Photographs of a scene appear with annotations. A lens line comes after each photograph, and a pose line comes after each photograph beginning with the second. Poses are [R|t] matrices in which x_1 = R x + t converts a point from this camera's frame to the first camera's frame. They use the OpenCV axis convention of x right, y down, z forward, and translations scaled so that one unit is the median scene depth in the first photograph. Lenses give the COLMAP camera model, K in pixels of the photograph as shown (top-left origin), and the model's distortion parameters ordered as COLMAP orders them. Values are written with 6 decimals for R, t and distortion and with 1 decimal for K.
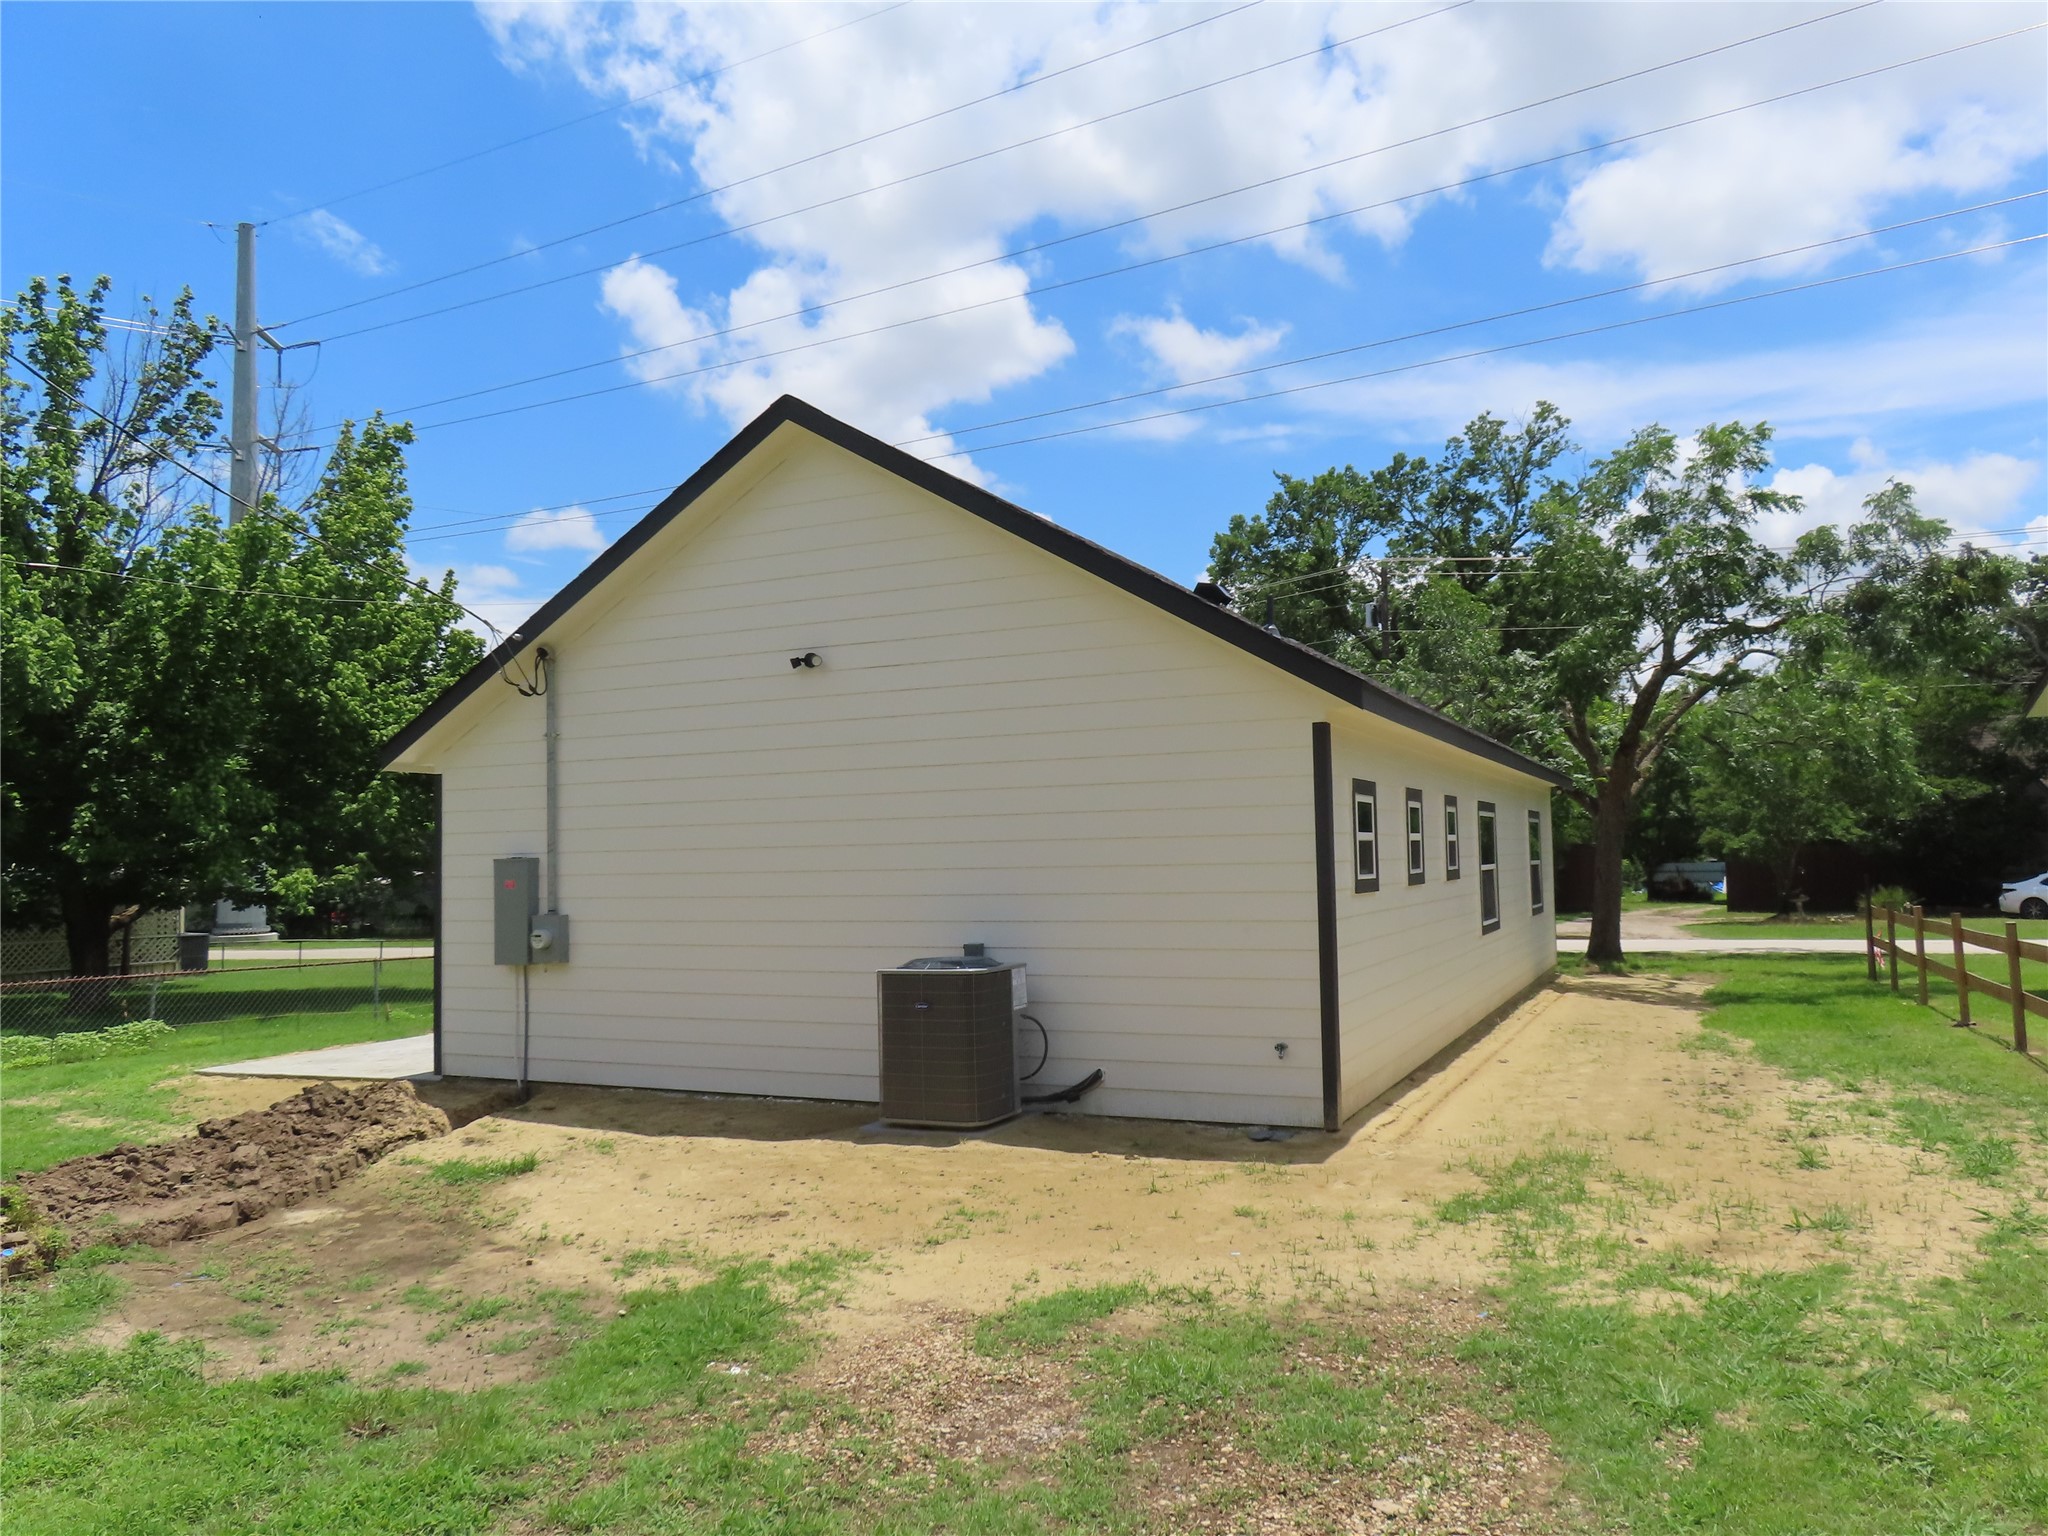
lens RADIAL K [[1424.6, 0, 977.2], [0, 1424.6, 773.7], [0, 0, 1]] dist [-0.027004, 0.016712]
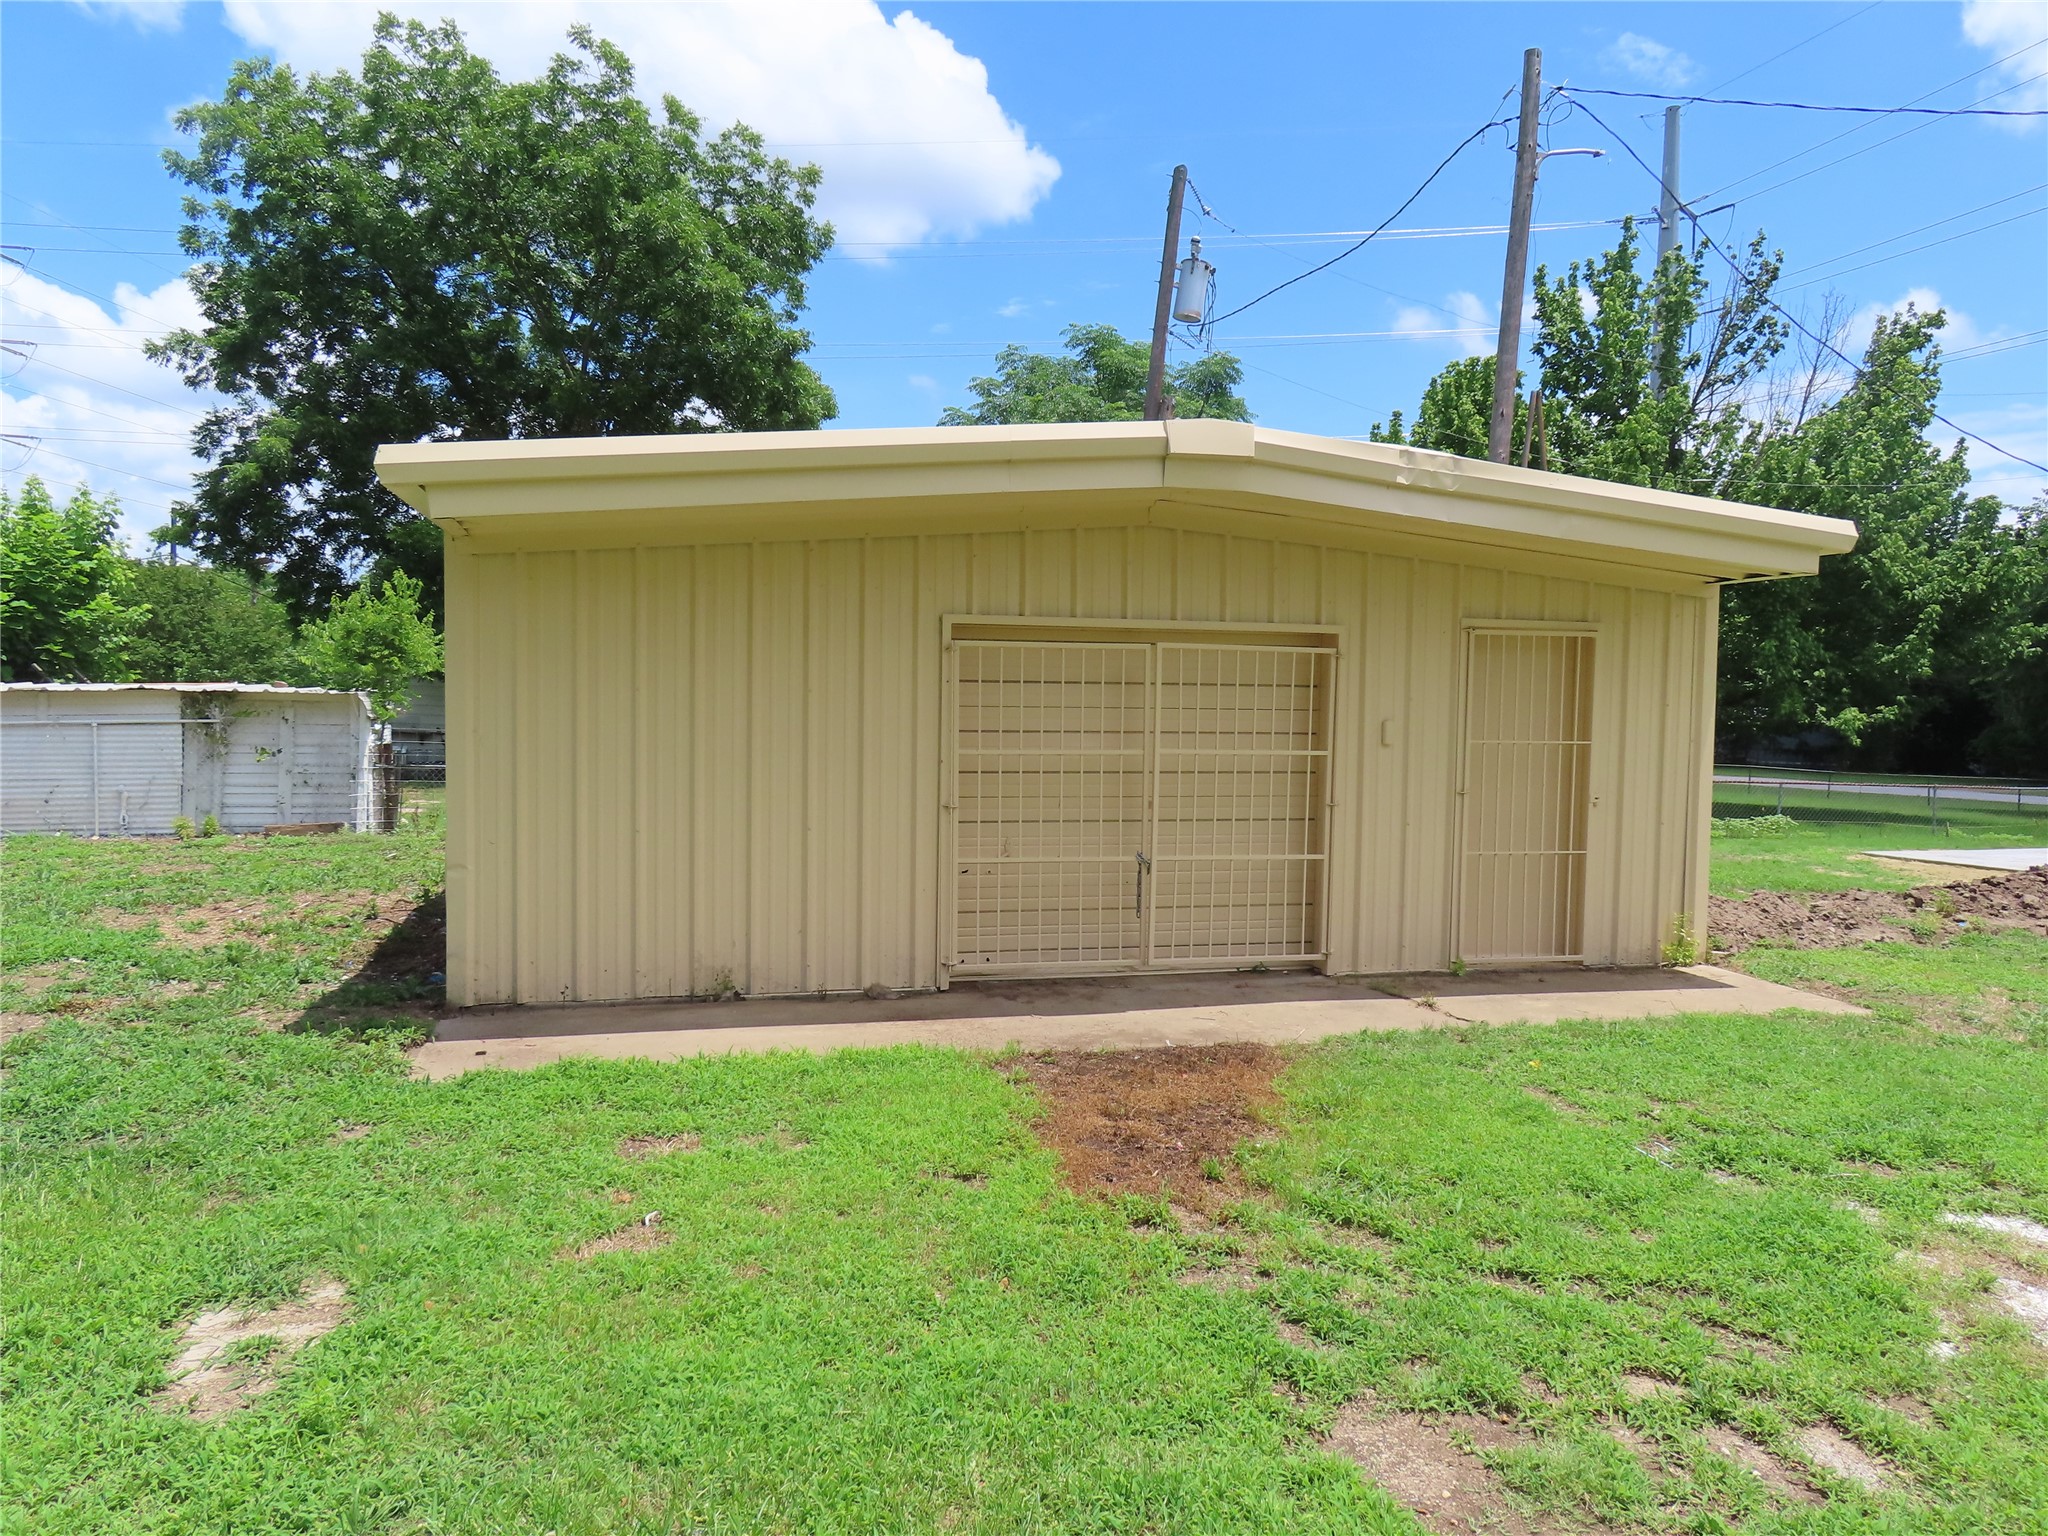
lens RADIAL K [[1424.6, 0, 1023.0], [0, 1424.6, 776.2], [0, 0, 1]] dist [-0.027004, 0.016712]
pose [[0.686430, 0.075832, -0.723231, -0.068375], [0.011234, 0.993323, 0.114814, -0.019214], [0.727109, -0.086936, 0.680995, -0.306324]]
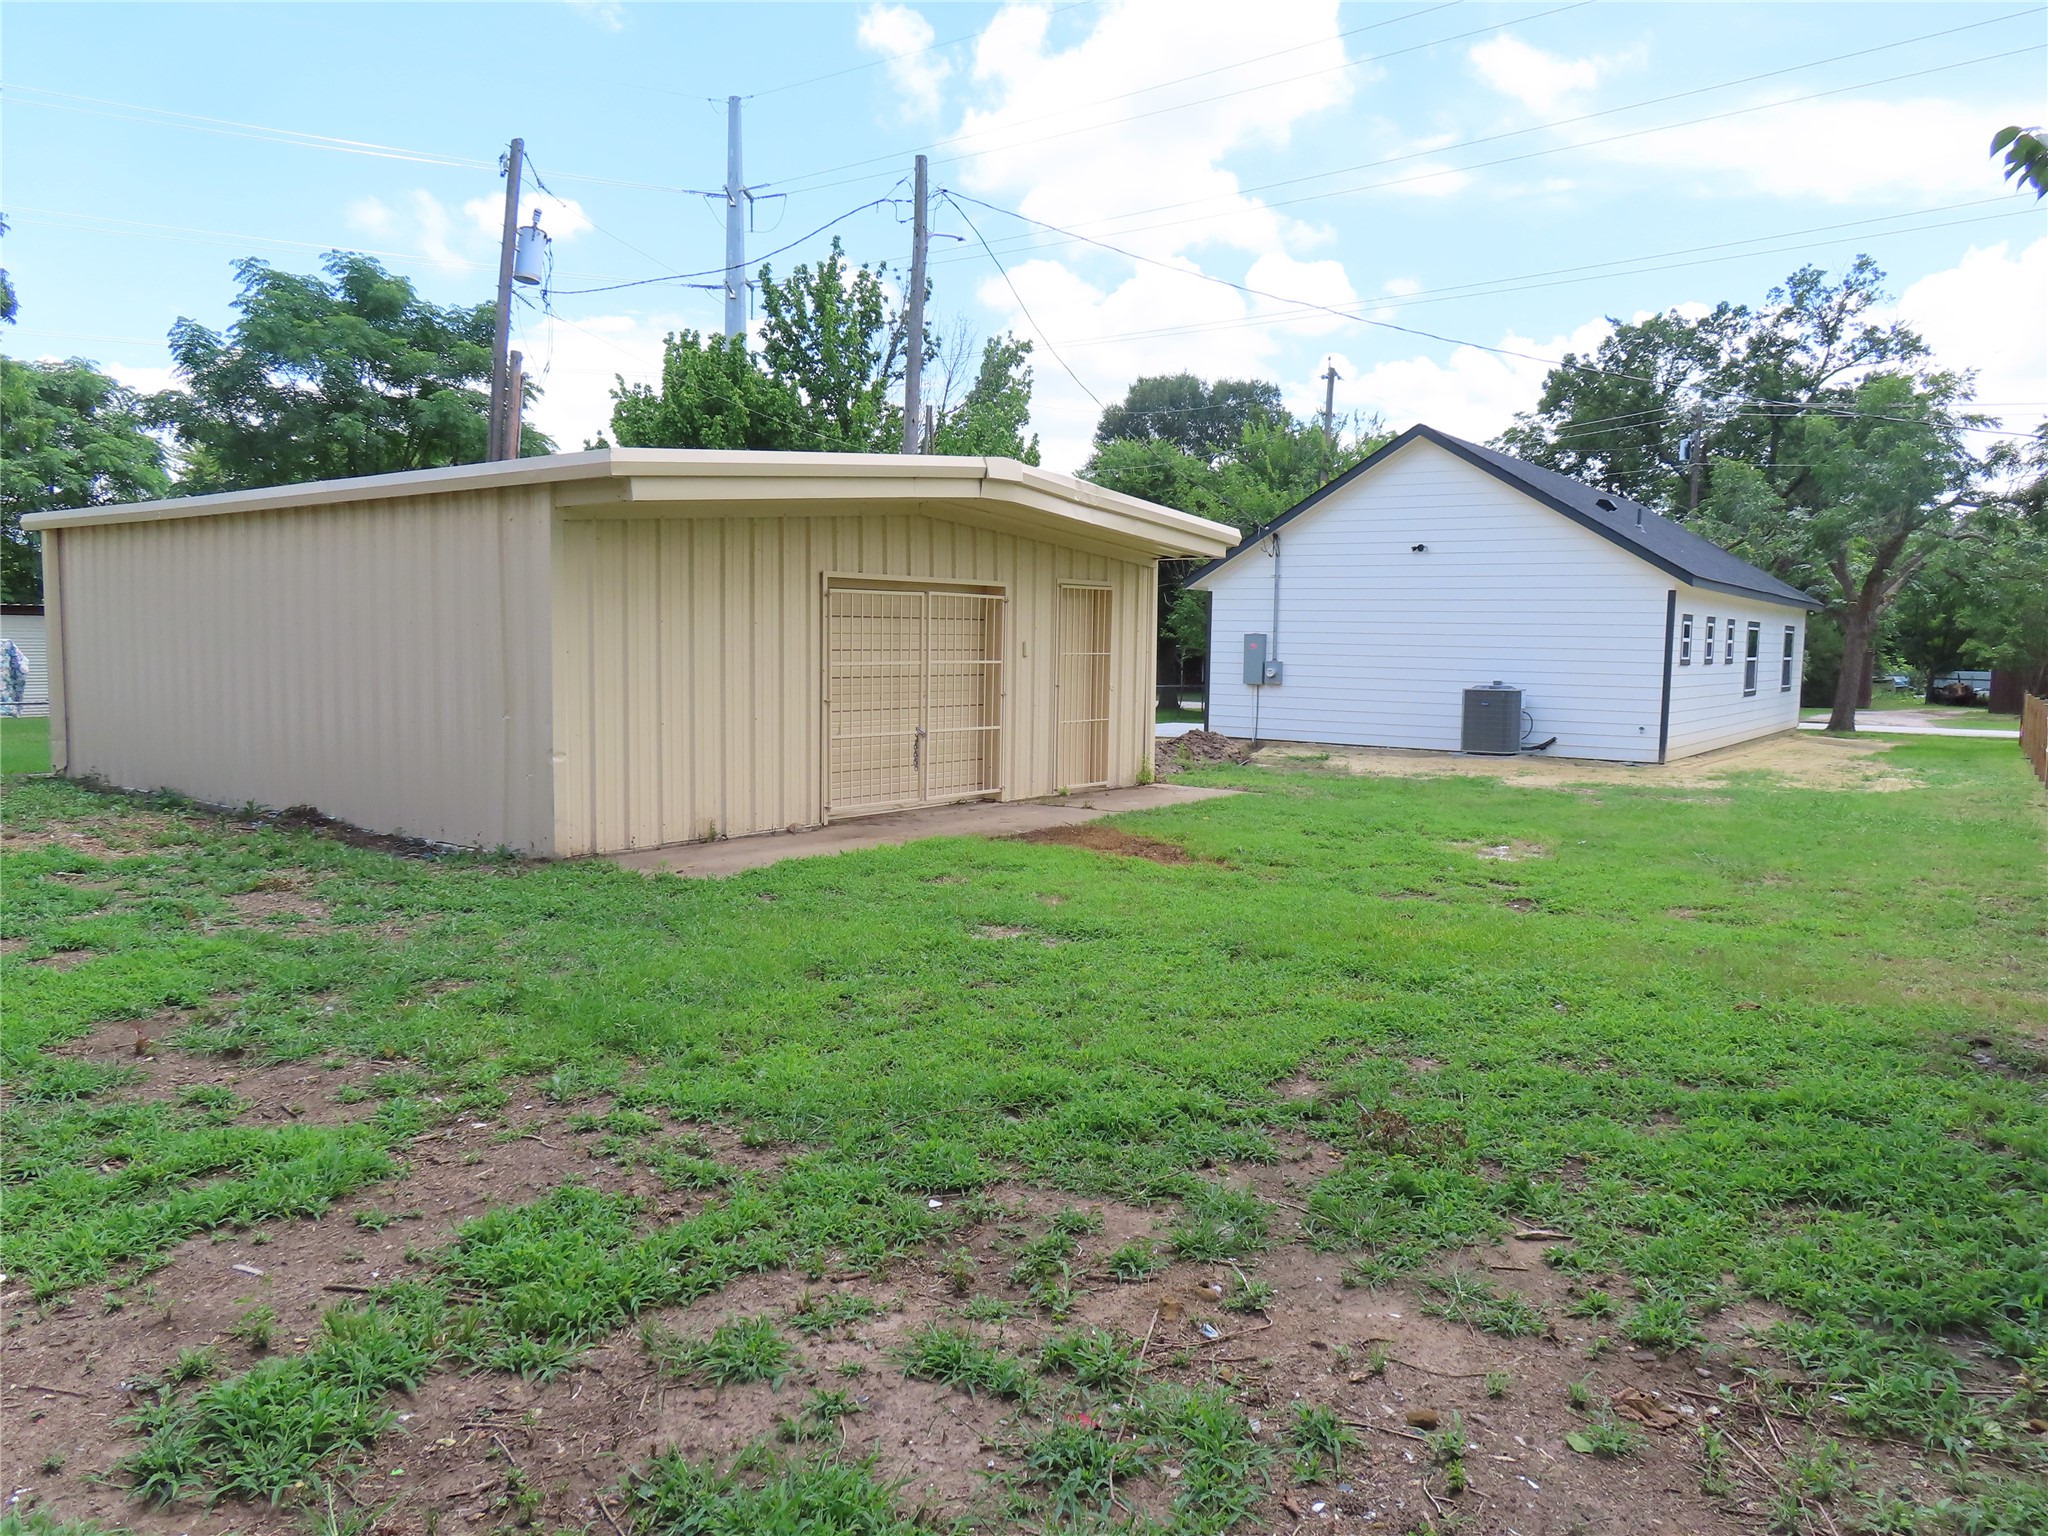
lens RADIAL K [[1424.6, 0, 1014.0], [0, 1424.6, 756.0], [0, 0, 1]] dist [-0.027004, 0.016712]
pose [[0.987733, 0.049395, -0.148131, -0.172044], [-0.027692, 0.989023, 0.145144, -0.027580], [0.153674, -0.139261, 0.978259, -0.543181]]
